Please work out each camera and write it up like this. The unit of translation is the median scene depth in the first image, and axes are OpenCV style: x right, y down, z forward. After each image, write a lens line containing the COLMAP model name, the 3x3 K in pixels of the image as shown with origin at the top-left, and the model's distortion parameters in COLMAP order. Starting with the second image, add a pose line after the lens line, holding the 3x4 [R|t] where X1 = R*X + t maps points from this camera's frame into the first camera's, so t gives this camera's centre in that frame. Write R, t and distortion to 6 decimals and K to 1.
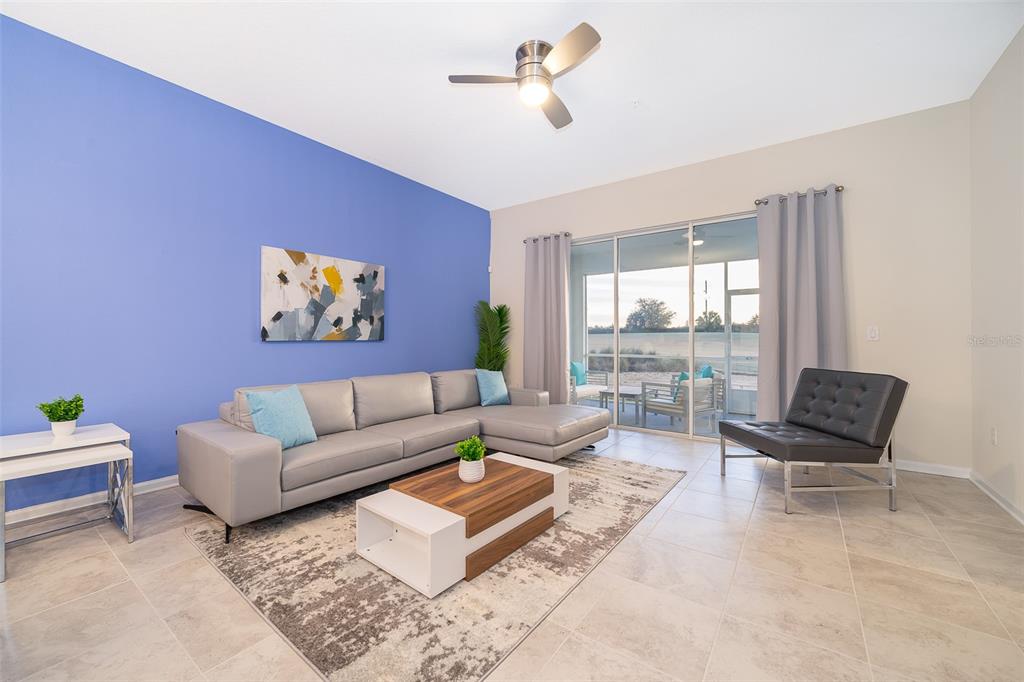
lens RADIAL K [[402.6, 0, 509.1], [0, 402.6, 339.4], [0, 0, 1]] dist [-0.001172, -0.000228]
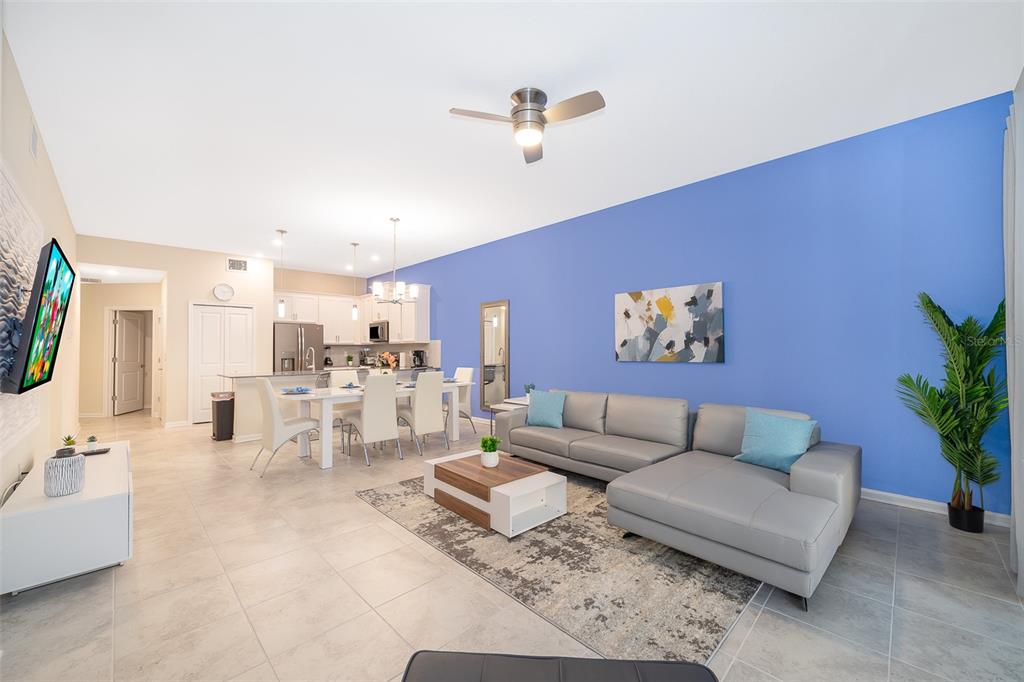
lens RADIAL K [[402.6, 0, 509.1], [0, 402.6, 339.4], [0, 0, 1]] dist [-0.001172, -0.000228]
pose [[-0.169533, -0.023516, -0.985244, 0.771978], [0.005068, 0.999681, -0.024733, -0.035133], [0.985511, -0.009186, -0.169360, 0.778312]]
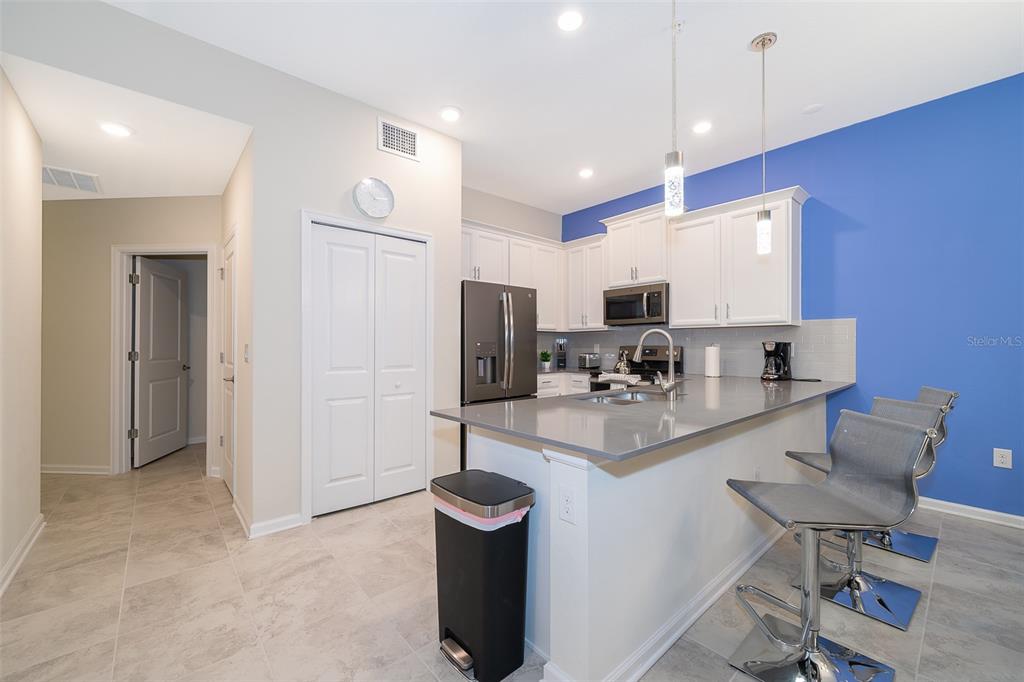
lens RADIAL K [[396.9, 0, 497.7], [0, 396.9, 342.7], [0, 0, 1]] dist [-0.000416, -0.000020]
pose [[-0.224203, -0.007405, -0.974514, -0.159496], [-0.003624, 0.999971, -0.006765, -0.022066], [0.974536, 0.002015, -0.224223, -0.457341]]
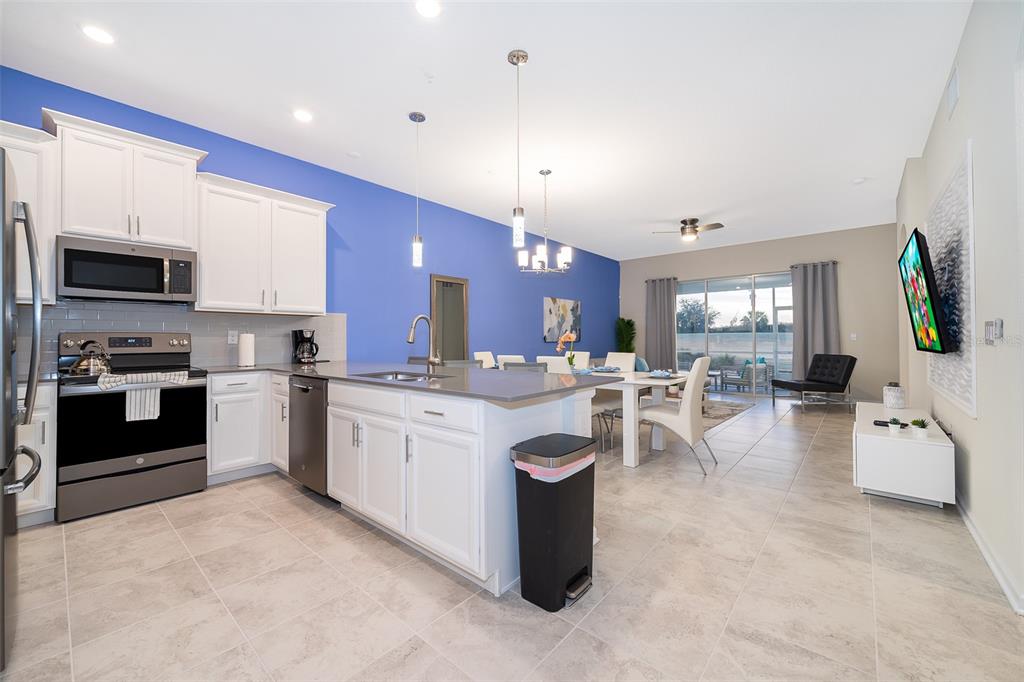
lens RADIAL K [[413.6, 0, 501.1], [0, 413.6, 335.2], [0, 0, 1]] dist [-0.001445, -0.000175]
pose [[0.996030, -0.005262, -0.088865, -0.581296], [0.004094, 0.999903, -0.013324, -0.001827], [0.088926, 0.012908, 0.995955, -1.072763]]
